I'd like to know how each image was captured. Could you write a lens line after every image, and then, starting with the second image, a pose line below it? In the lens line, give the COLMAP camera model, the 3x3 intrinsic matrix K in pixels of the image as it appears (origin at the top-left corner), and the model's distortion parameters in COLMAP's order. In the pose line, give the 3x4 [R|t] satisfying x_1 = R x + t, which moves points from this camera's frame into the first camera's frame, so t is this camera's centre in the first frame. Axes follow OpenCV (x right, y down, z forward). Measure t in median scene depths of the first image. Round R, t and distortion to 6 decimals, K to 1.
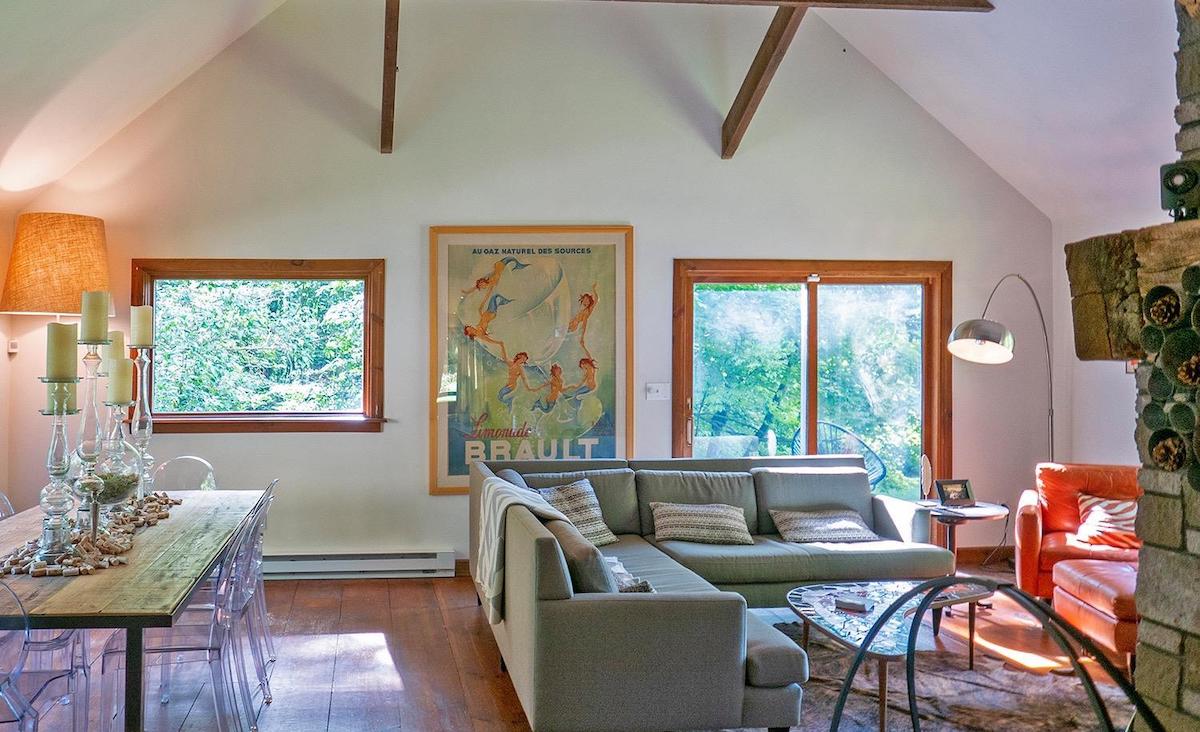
lens RADIAL K [[948.3, 0, 600.0], [0, 948.3, 366.0], [0, 0, 1]] dist [-0.000896, 0.002326]
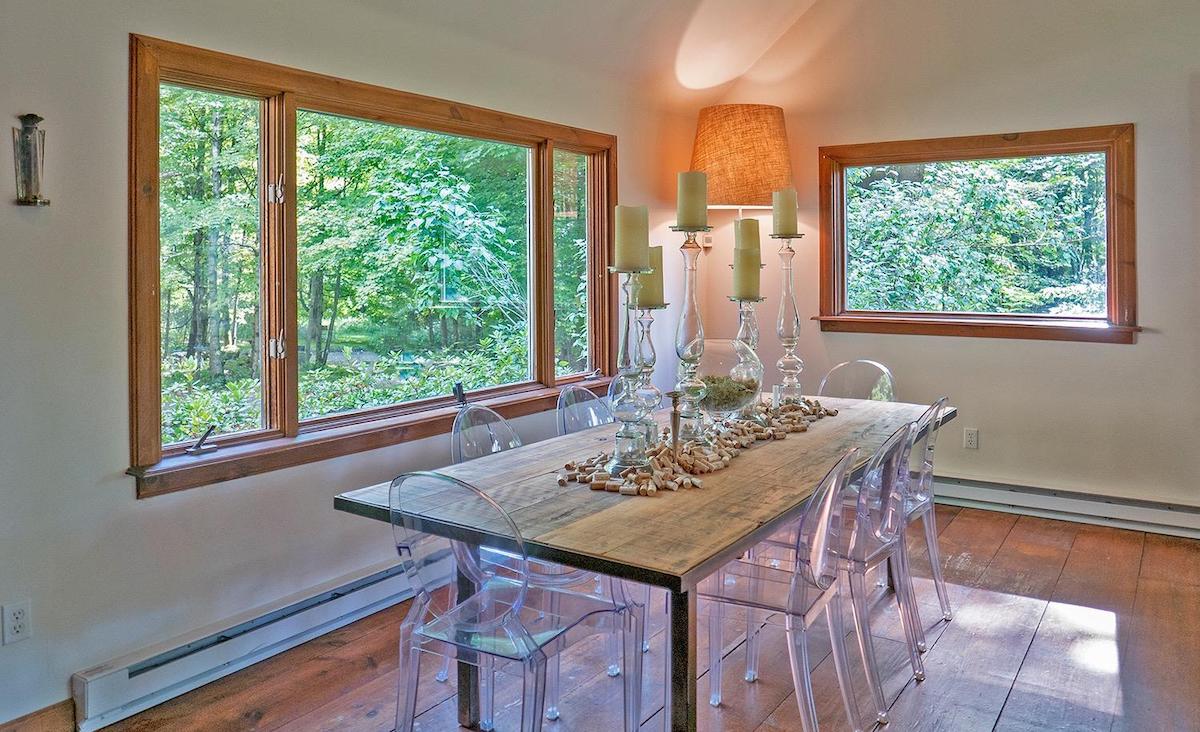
lens RADIAL K [[920.1, 0, 600.1], [0, 920.1, 251.2], [0, 0, 1]] dist [-0.011274, 0.001548]
pose [[0.690051, -0.014239, -0.723621, 0.021695], [0.002431, 0.999846, -0.017356, 0.007080], [0.723757, 0.010217, 0.689980, 0.225526]]
